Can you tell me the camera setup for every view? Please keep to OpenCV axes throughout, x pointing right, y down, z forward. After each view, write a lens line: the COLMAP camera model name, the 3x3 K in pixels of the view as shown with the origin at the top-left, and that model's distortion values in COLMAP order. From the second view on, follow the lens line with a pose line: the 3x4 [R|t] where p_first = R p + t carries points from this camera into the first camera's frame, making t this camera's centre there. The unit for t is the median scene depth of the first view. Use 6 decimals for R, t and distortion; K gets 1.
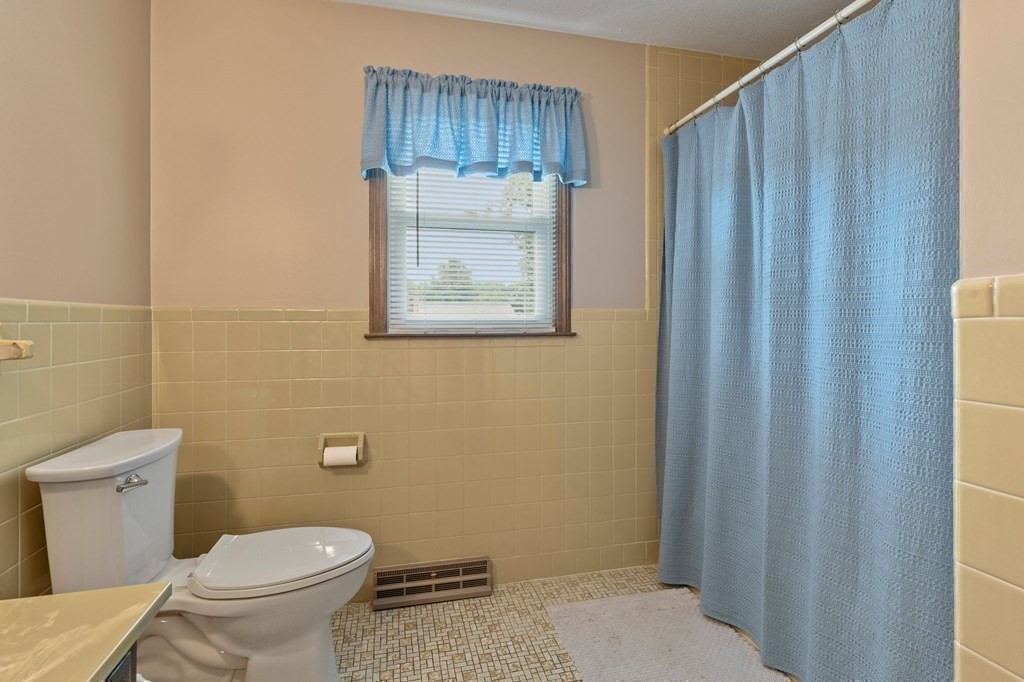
lens RADIAL K [[495.6, 0, 507.0], [0, 495.6, 320.8], [0, 0, 1]] dist [0.002554, -0.000107]
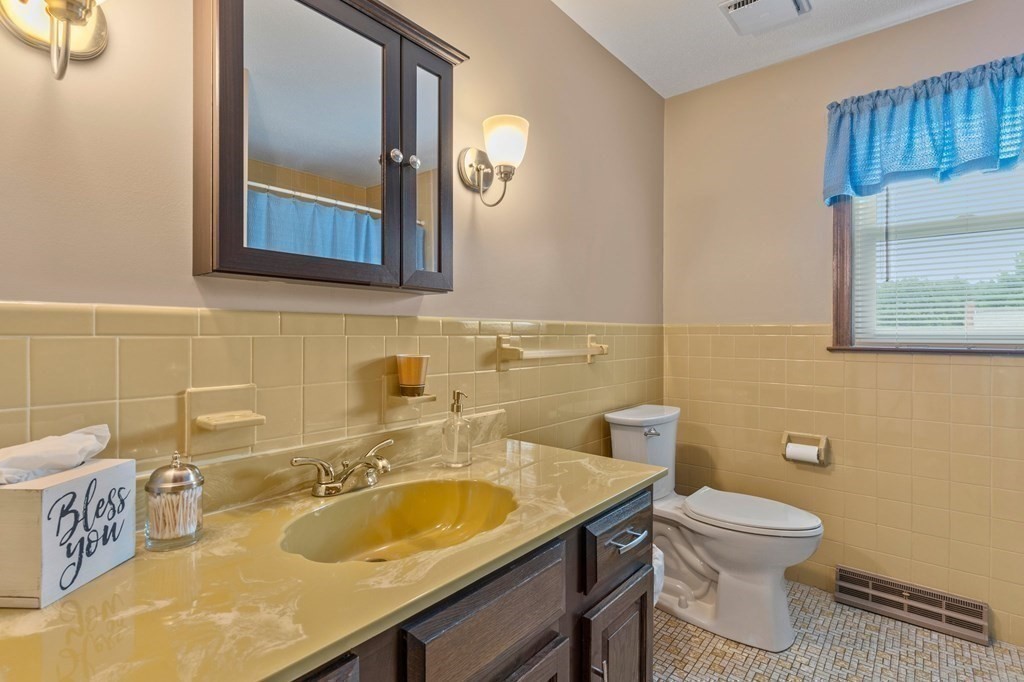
lens RADIAL K [[510.1, 0, 511.0], [0, 510.1, 337.4], [0, 0, 1]] dist [0.001546, 0.000519]
pose [[0.605105, 0.008968, -0.796095, 0.187830], [-0.002567, 0.999953, 0.009314, -0.003015], [0.796142, -0.003592, 0.605099, -0.242172]]
